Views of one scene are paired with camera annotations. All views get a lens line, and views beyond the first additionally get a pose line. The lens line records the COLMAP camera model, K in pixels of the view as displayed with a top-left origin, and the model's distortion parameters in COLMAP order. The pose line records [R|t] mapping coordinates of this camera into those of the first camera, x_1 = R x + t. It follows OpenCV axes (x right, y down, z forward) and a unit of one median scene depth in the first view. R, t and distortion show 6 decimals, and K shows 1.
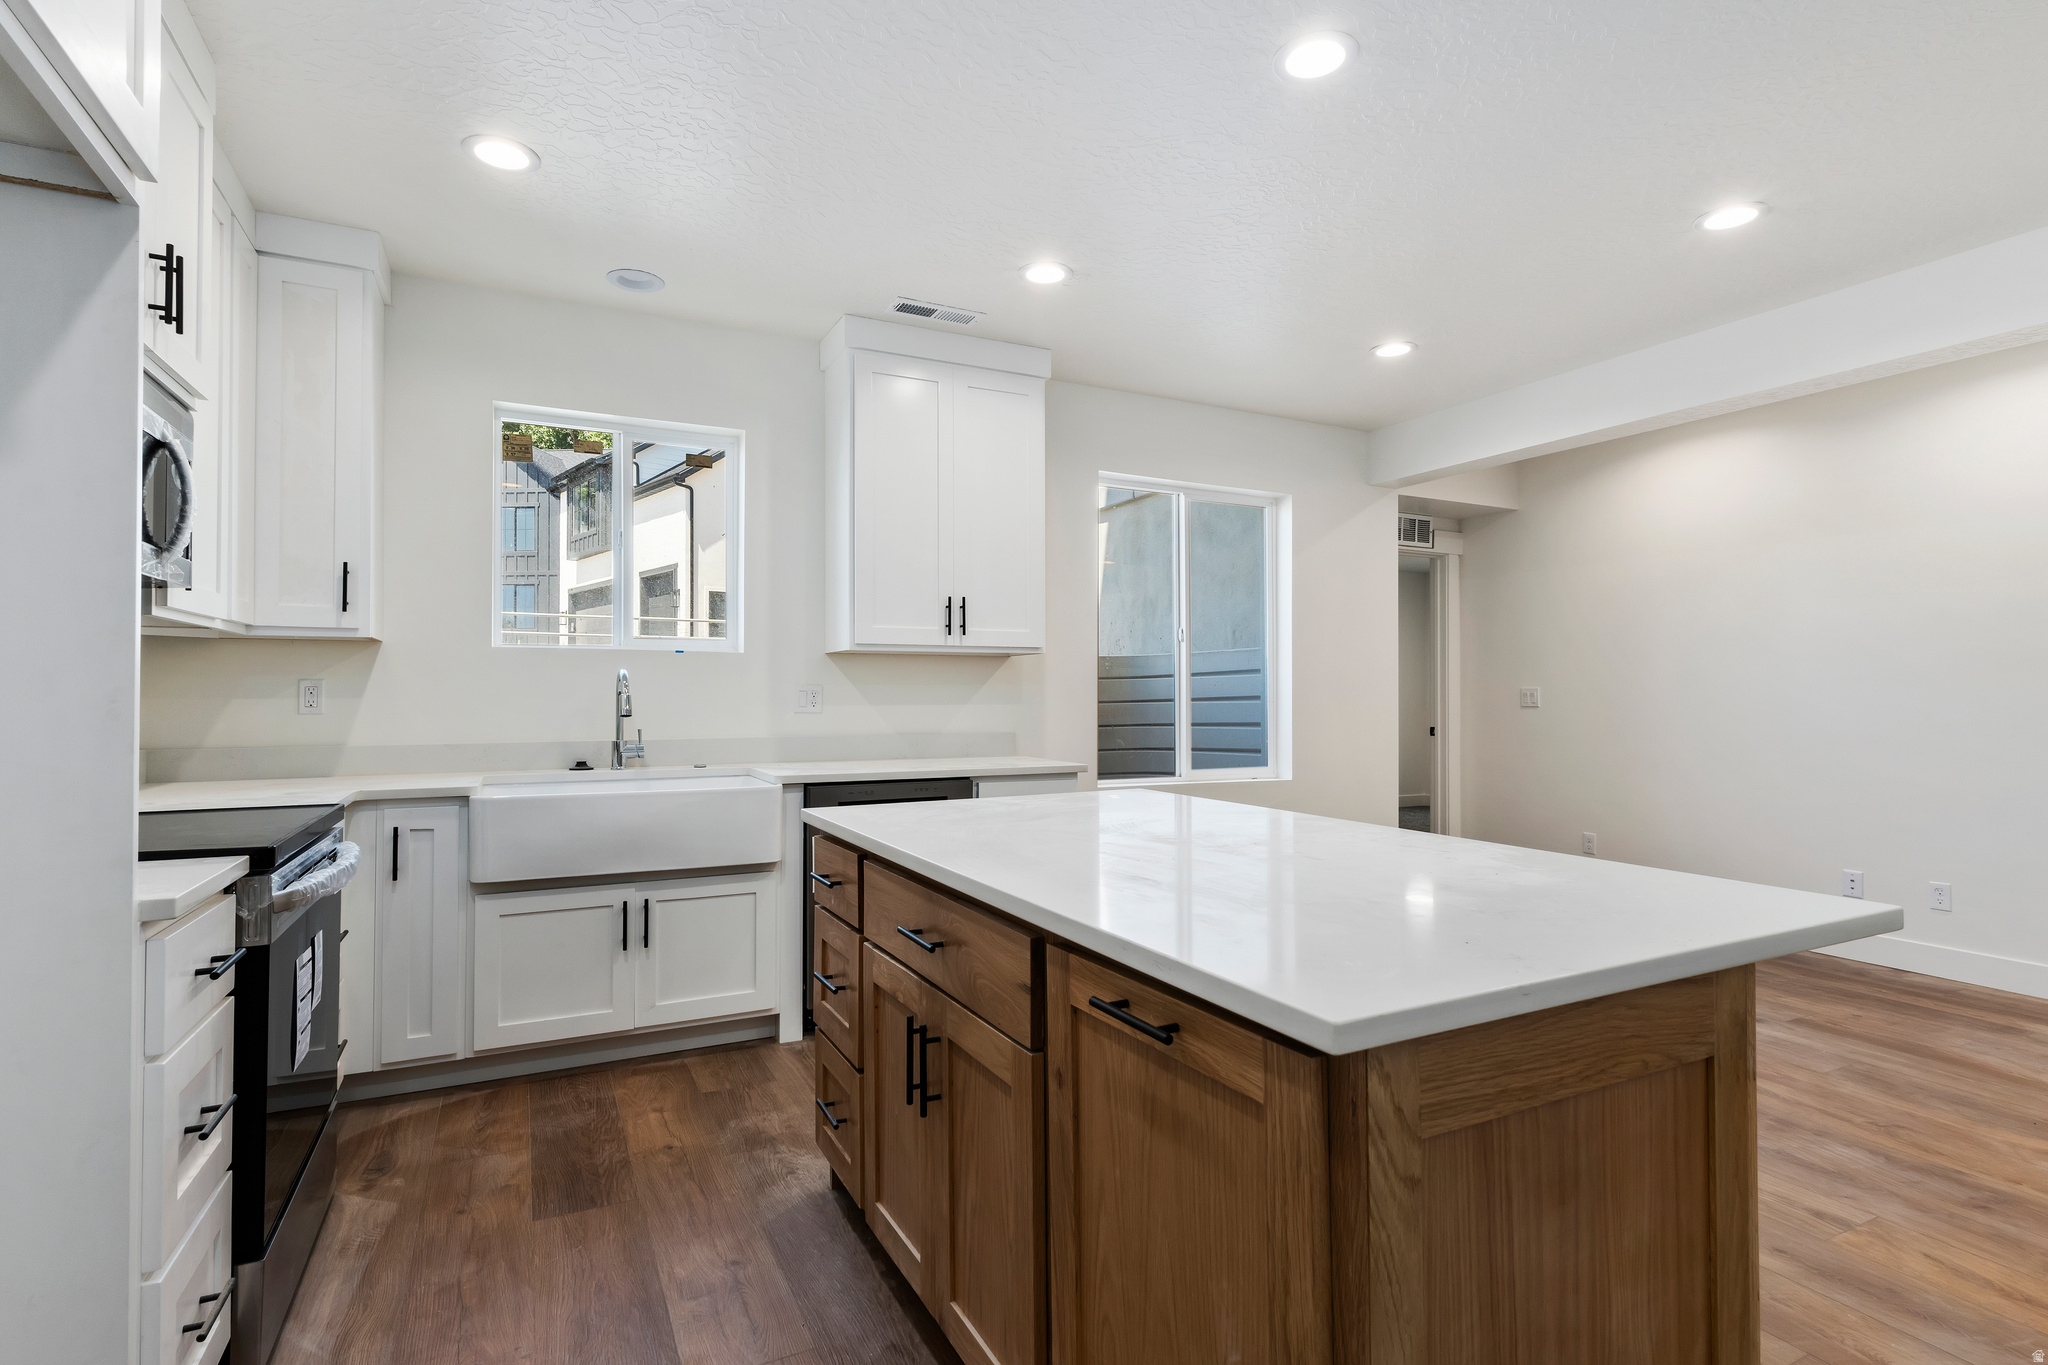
lens RADIAL K [[991.7, 0, 1012.3], [0, 991.7, 678.1], [0, 0, 1]] dist [0.003441, -0.001716]
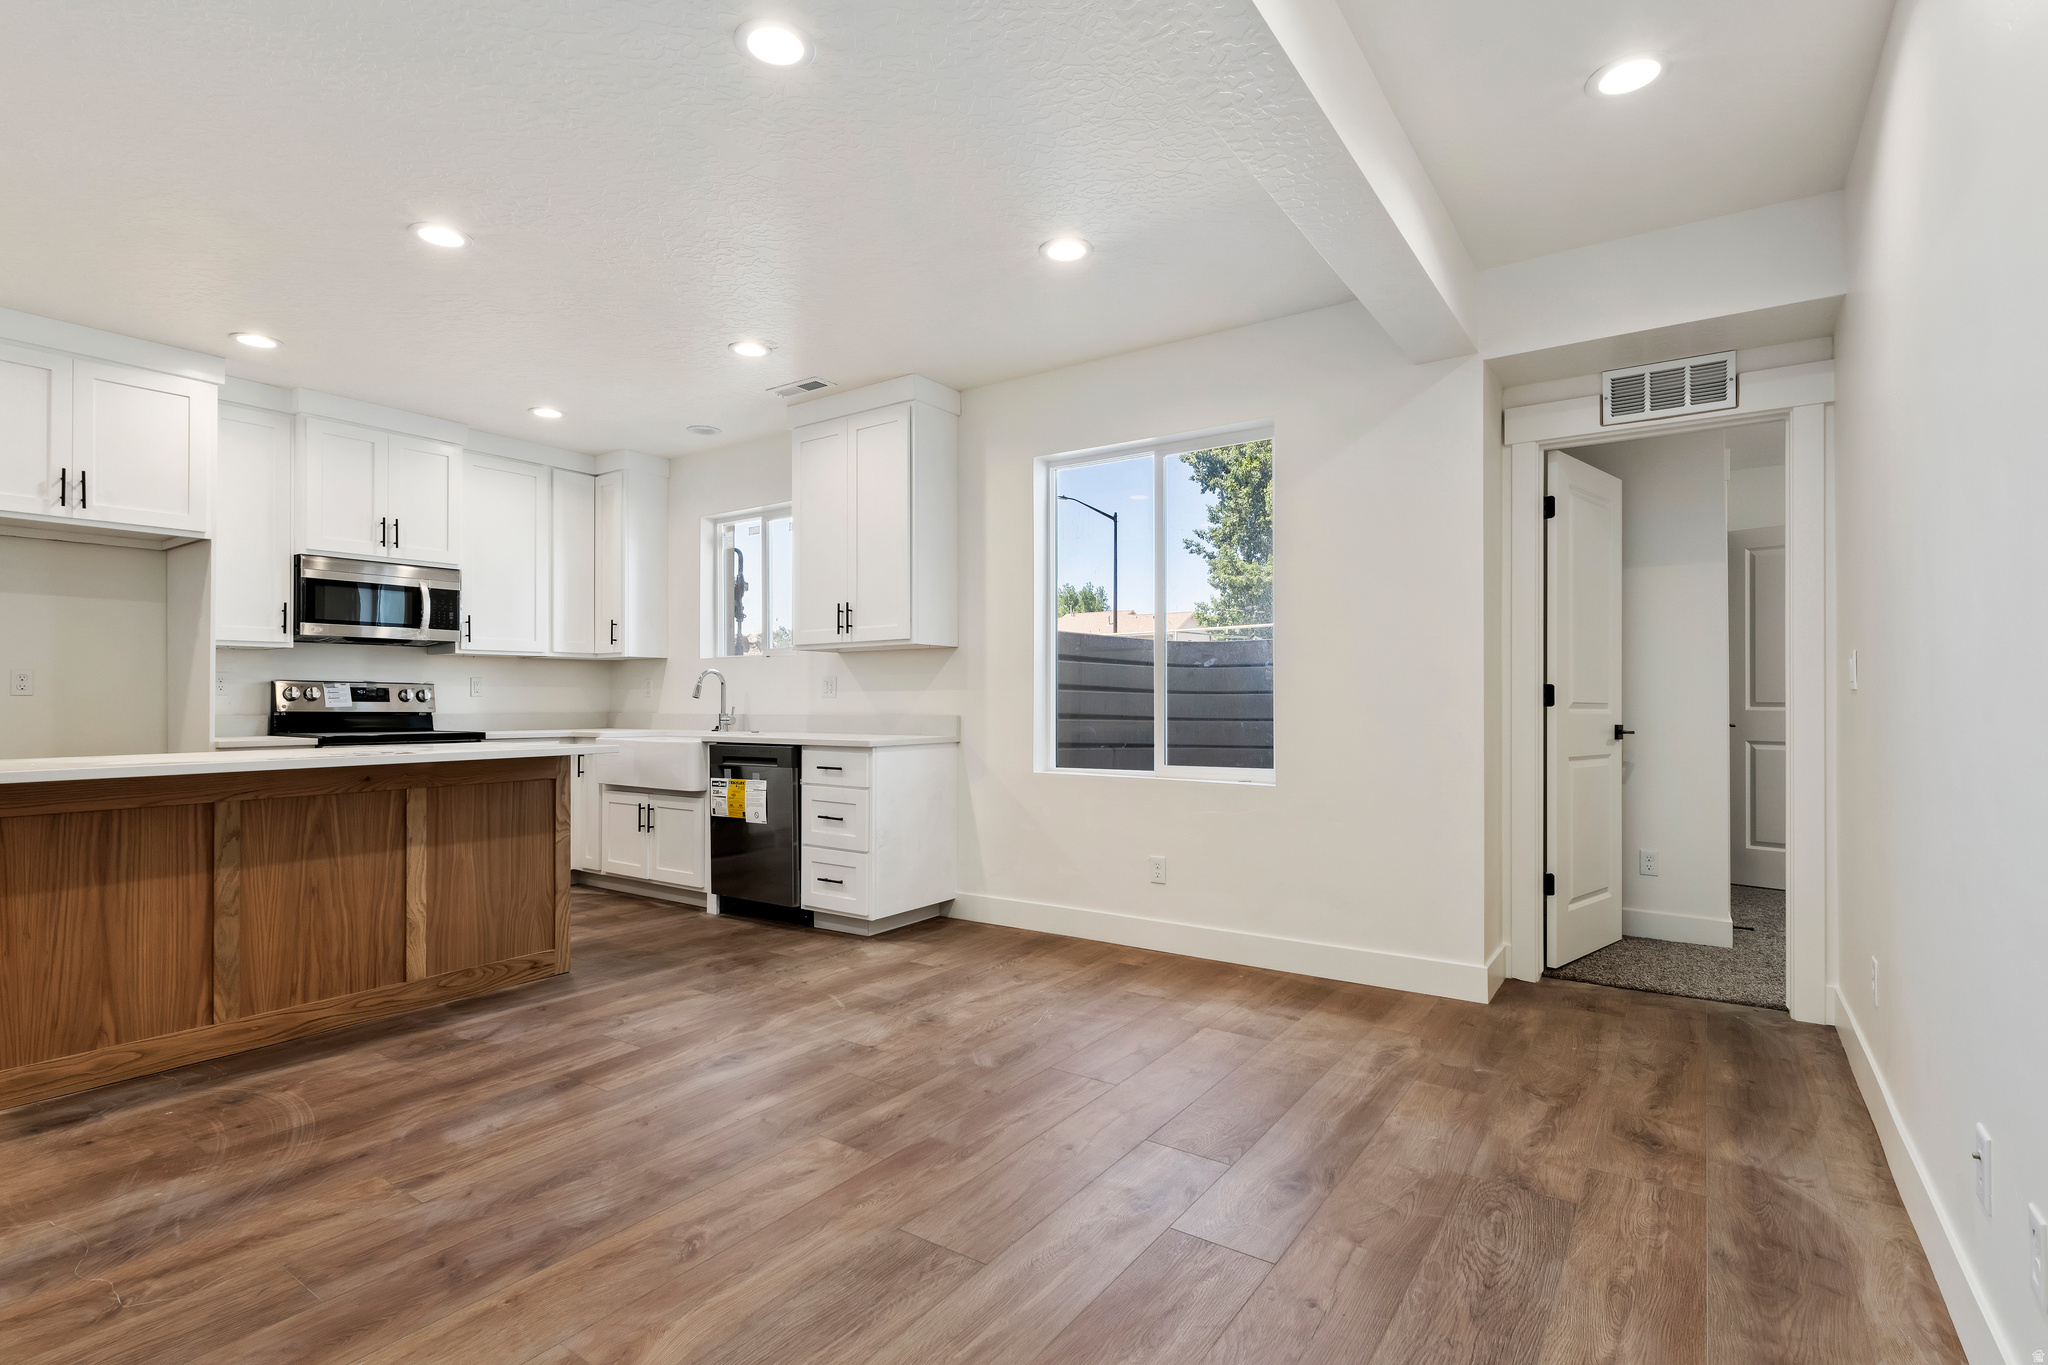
lens RADIAL K [[991.7, 0, 1029.9], [0, 991.7, 685.2], [0, 0, 1]] dist [0.003441, -0.001716]
pose [[0.474203, -0.017545, -0.880241, 1.149926], [0.015656, 0.999811, -0.011494, 0.039519], [0.880276, -0.008330, 0.474388, 0.615556]]
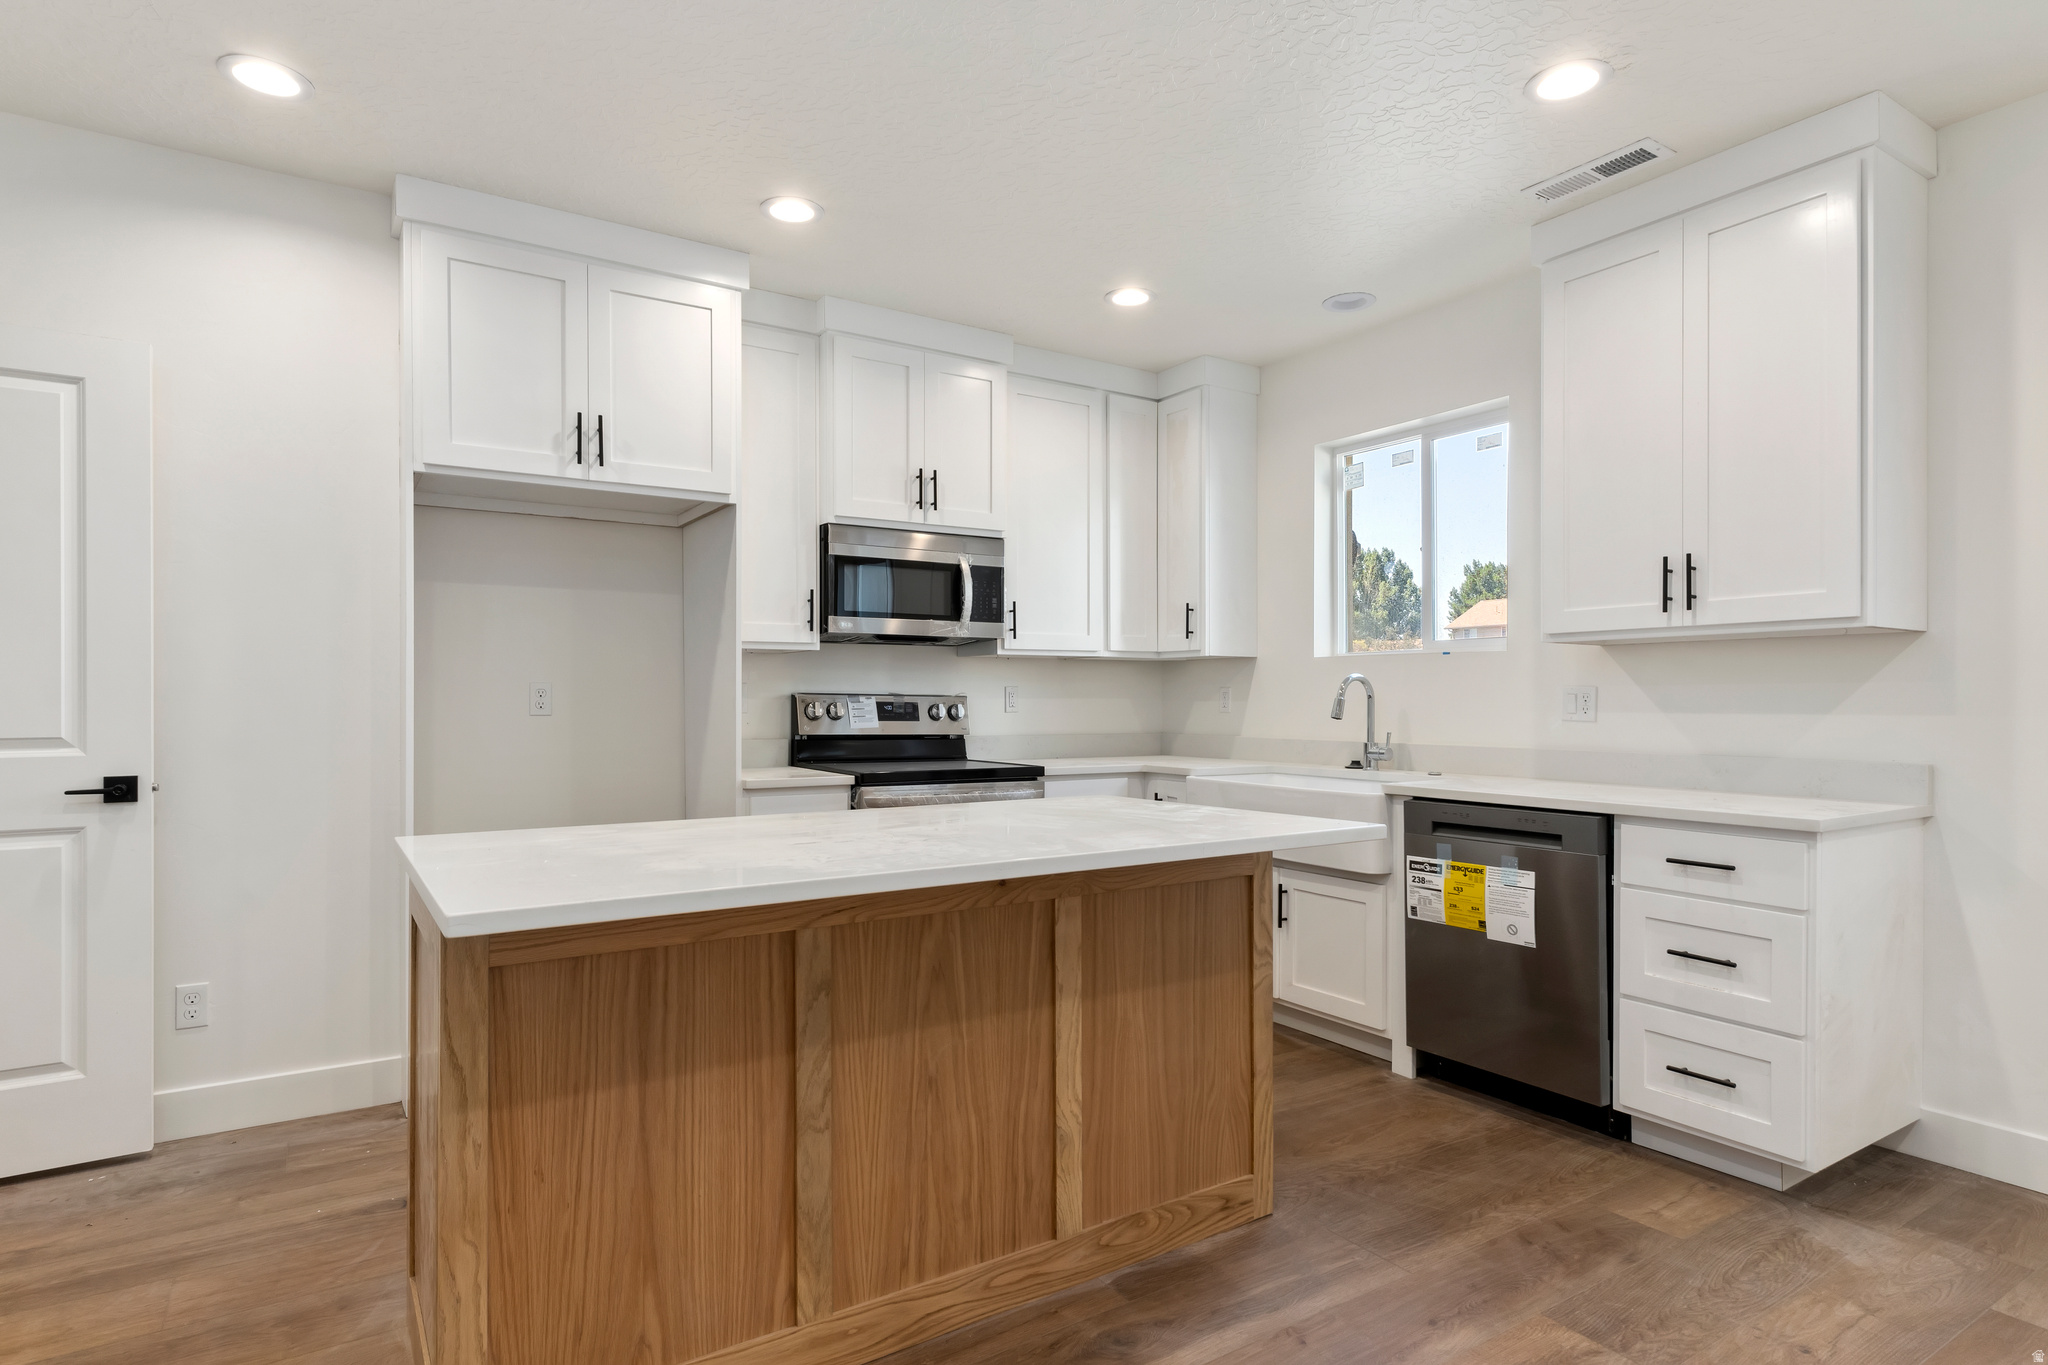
lens RADIAL K [[1099.8, 0, 1026.2], [0, 1099.8, 698.3], [0, 0, 1]] dist [0.009840, -0.000589]
pose [[0.109274, -0.002128, -0.994009, 0.651065], [0.013010, 0.999915, -0.000710, 0.011494], [0.993926, -0.012855, 0.109293, 0.470034]]
